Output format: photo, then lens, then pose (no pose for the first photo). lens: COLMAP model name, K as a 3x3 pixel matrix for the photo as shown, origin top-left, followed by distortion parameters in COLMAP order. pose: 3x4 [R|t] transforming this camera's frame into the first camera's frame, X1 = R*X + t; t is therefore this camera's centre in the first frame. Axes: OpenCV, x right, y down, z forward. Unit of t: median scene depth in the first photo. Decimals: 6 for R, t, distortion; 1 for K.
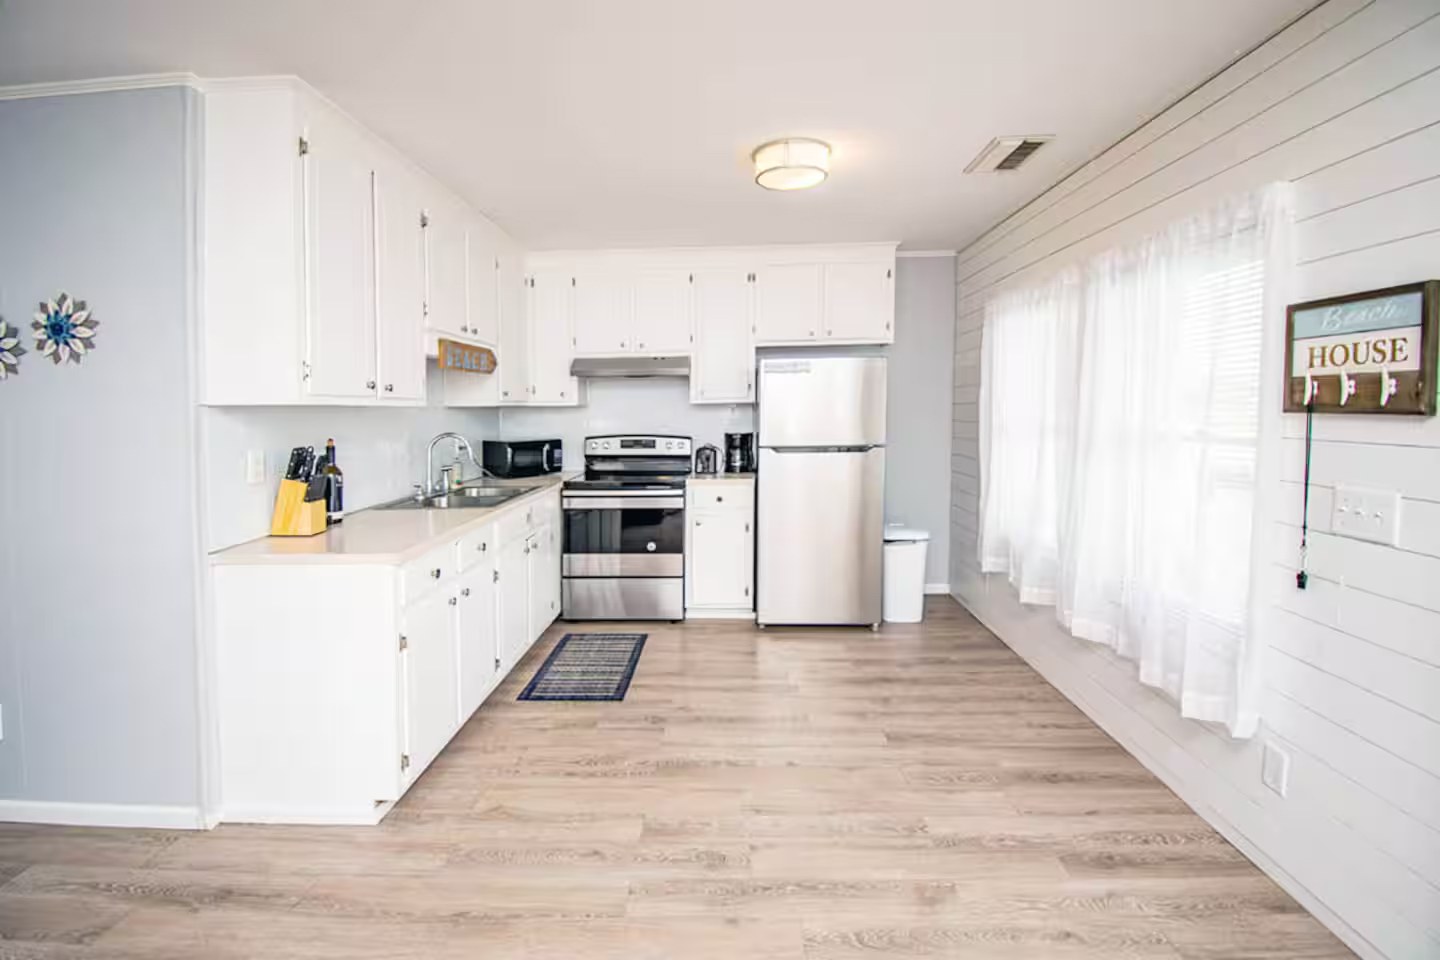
lens RADIAL K [[714.4, 0, 718.2], [0, 714.4, 444.1], [0, 0, 1]] dist [-0.016231, -0.003837]
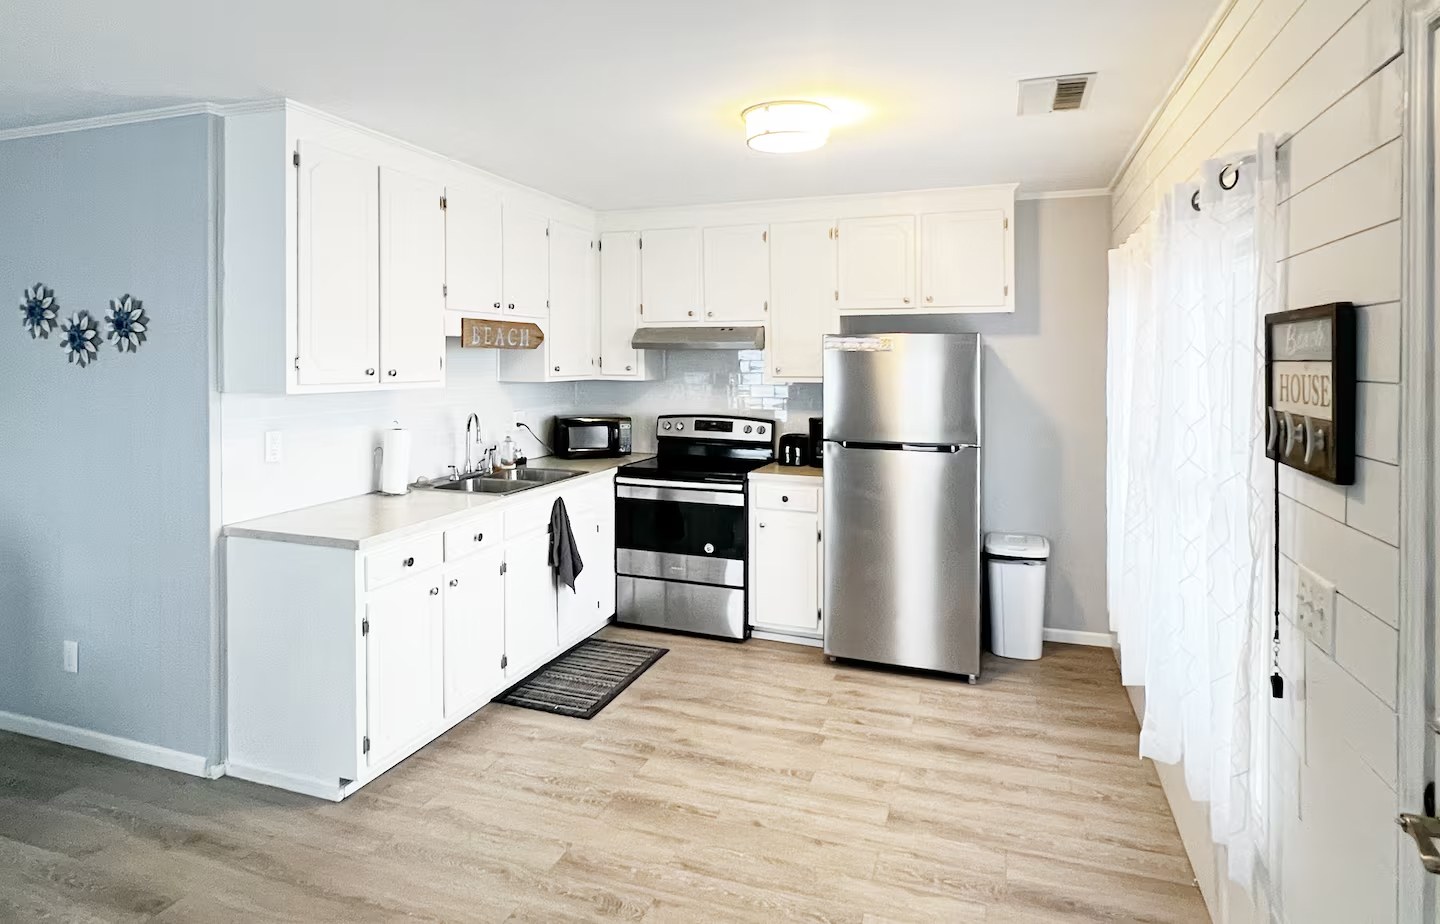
lens RADIAL K [[886.9, 0, 625.8], [0, 886.9, 374.5], [0, 0, 1]] dist [-0.007399, -0.007785]
pose [[0.936178, 0.018734, -0.351027, 0.264169], [-0.031406, 0.999043, -0.030440, -0.044091], [0.350121, 0.039522, 0.935870, -0.060226]]
